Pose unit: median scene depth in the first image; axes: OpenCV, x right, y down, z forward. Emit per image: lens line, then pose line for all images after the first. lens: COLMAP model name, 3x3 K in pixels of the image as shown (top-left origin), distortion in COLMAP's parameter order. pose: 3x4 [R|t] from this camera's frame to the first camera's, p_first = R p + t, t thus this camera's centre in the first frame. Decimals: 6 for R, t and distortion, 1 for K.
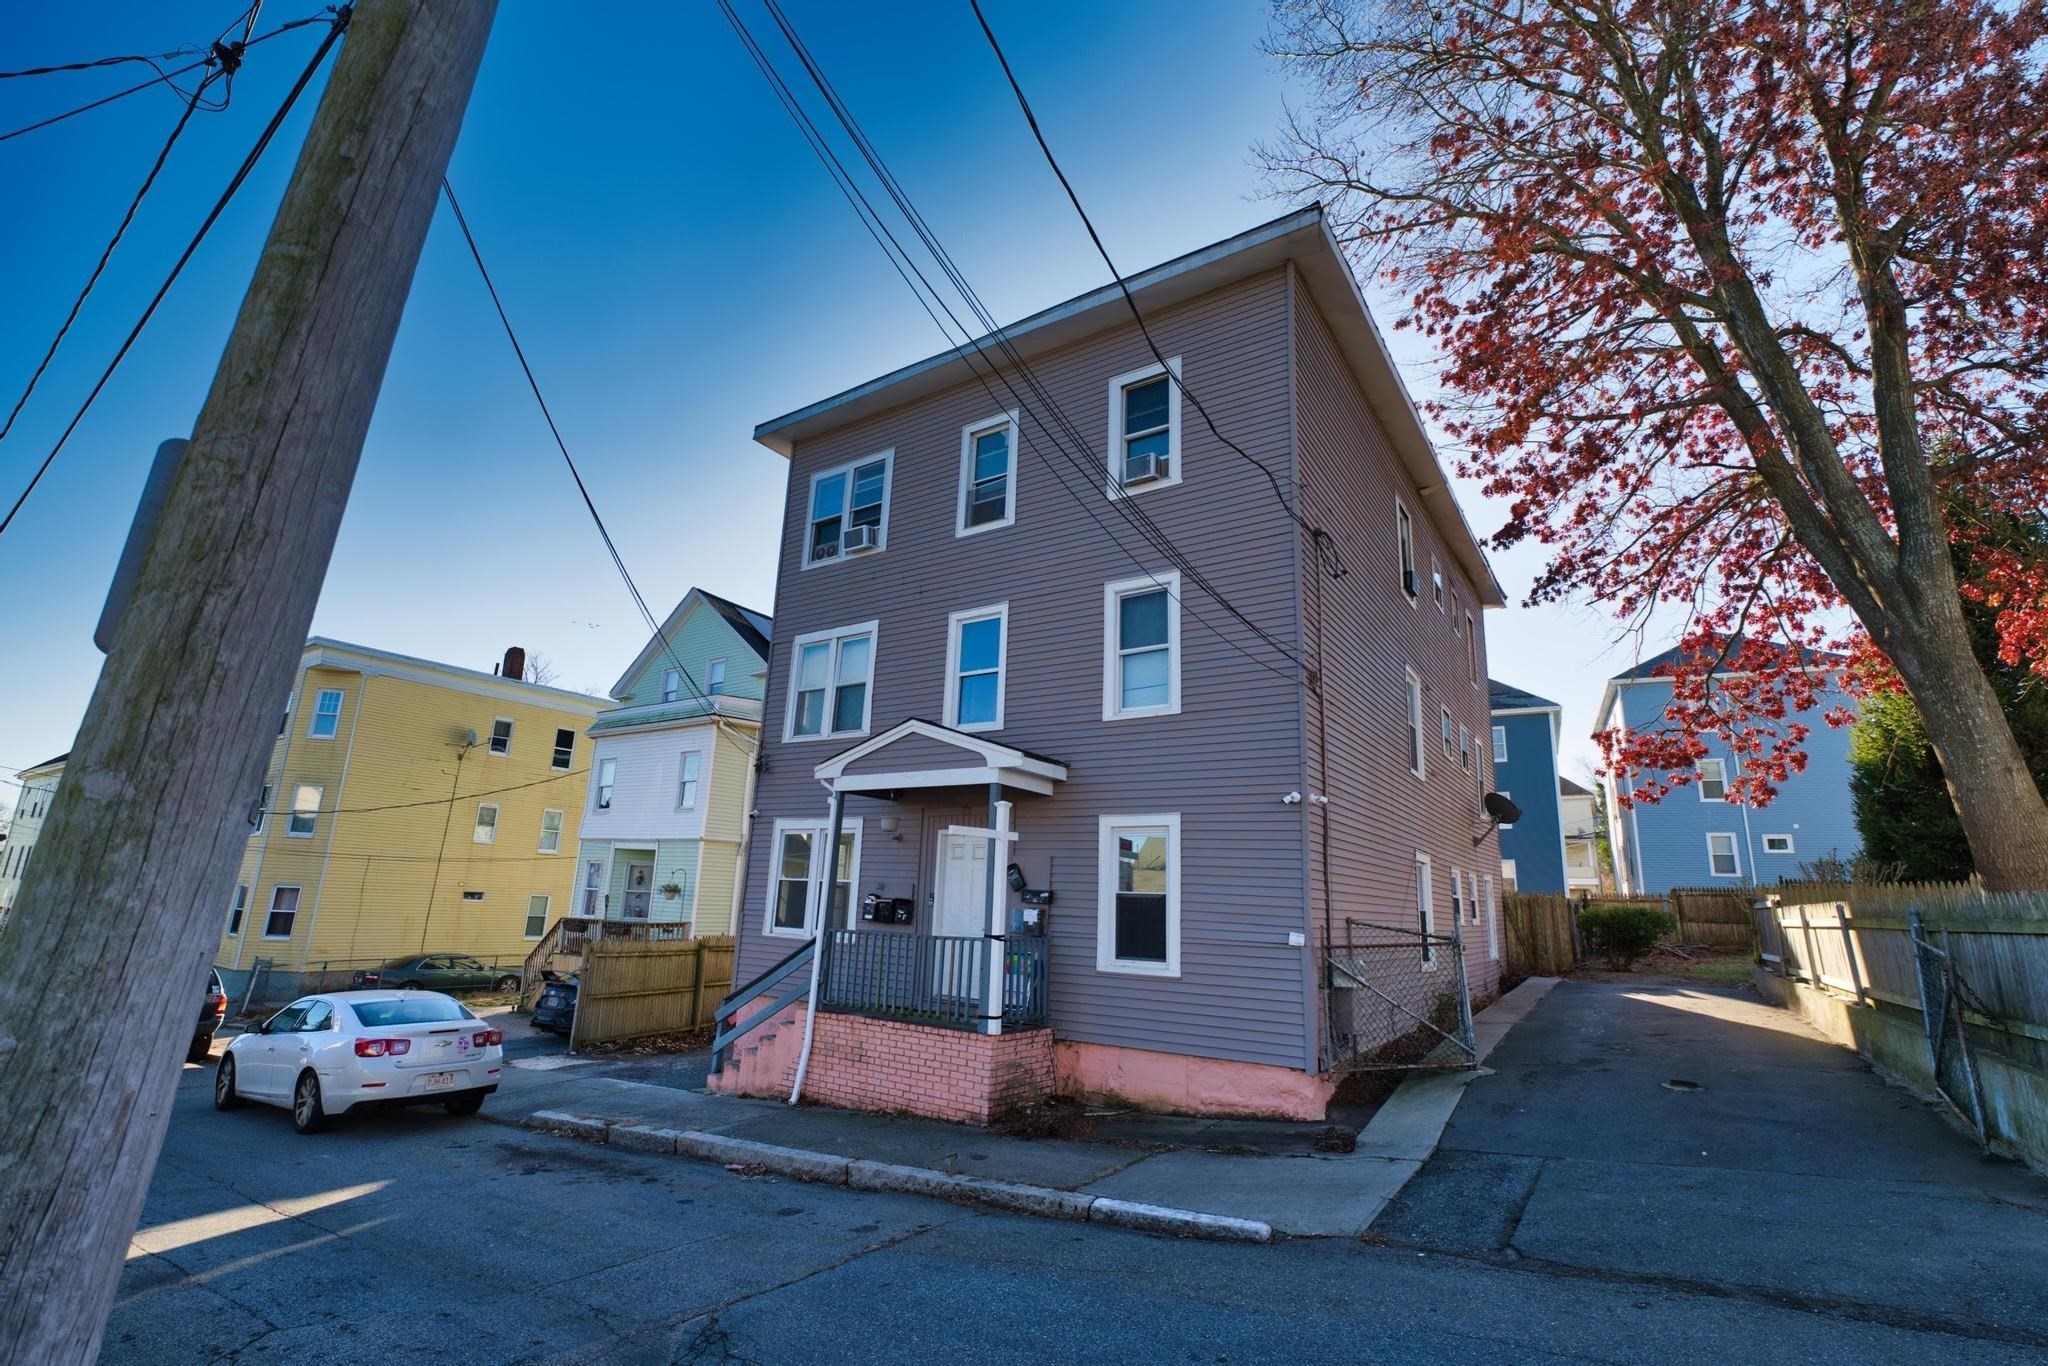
lens RADIAL K [[883.0, 0, 1024.8], [0, 883.0, 684.8], [0, 0, 1]] dist [-0.003692, -0.000514]
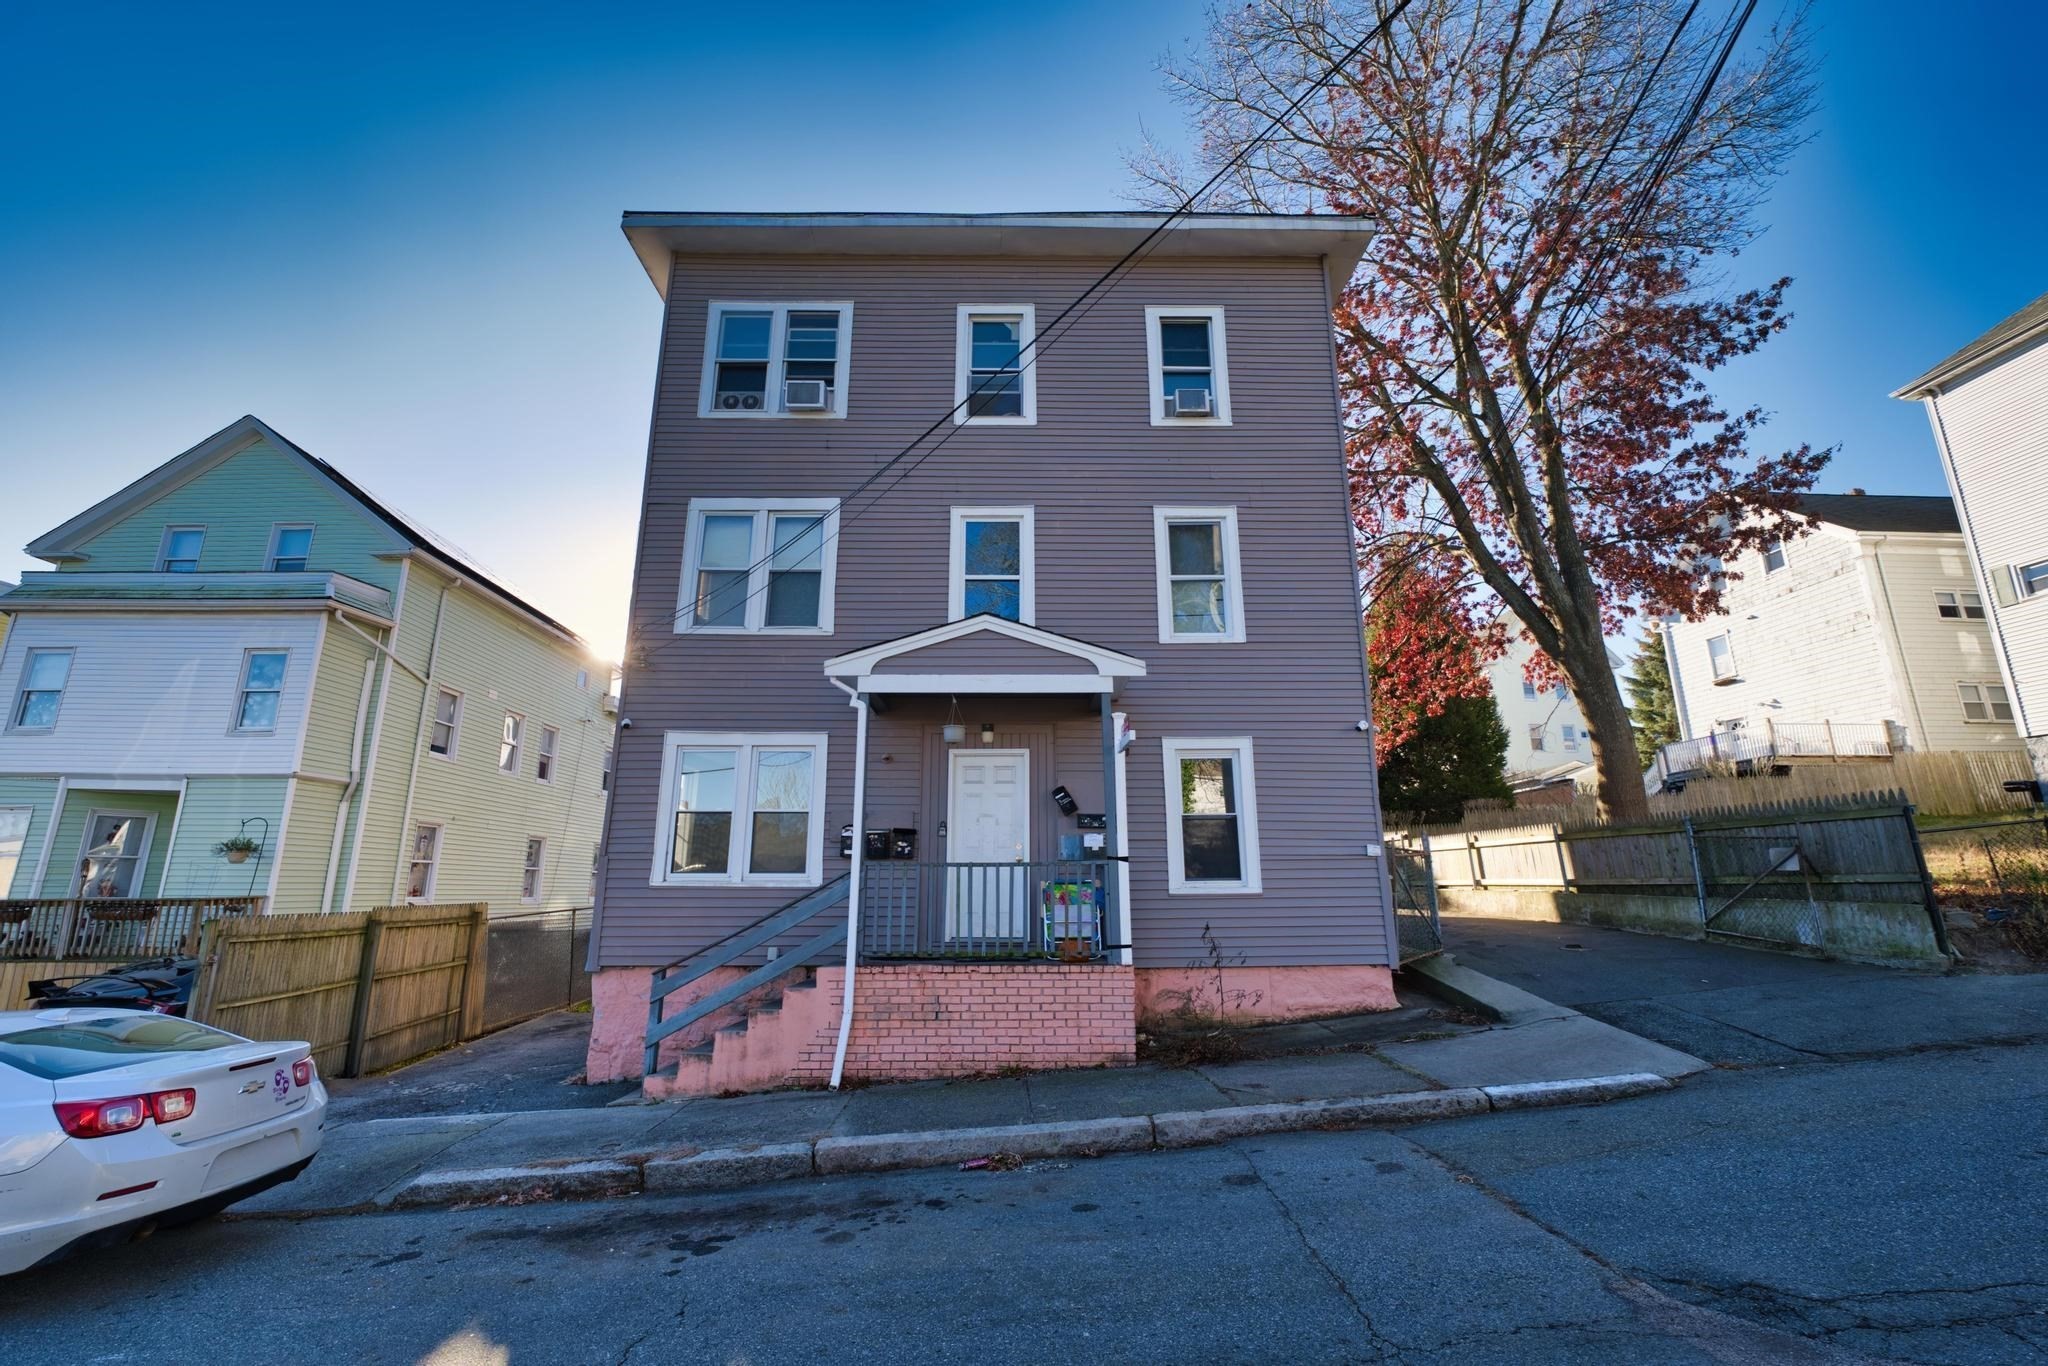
lens RADIAL K [[827.6, 0, 1018.0], [0, 827.6, 680.5], [0, 0, 1]] dist [-0.005027, 0.000296]
pose [[0.824688, 0.098924, 0.556870, -0.574694], [-0.103412, 0.994361, -0.023496, 0.125783], [-0.556054, -0.038210, 0.830267, 0.336175]]
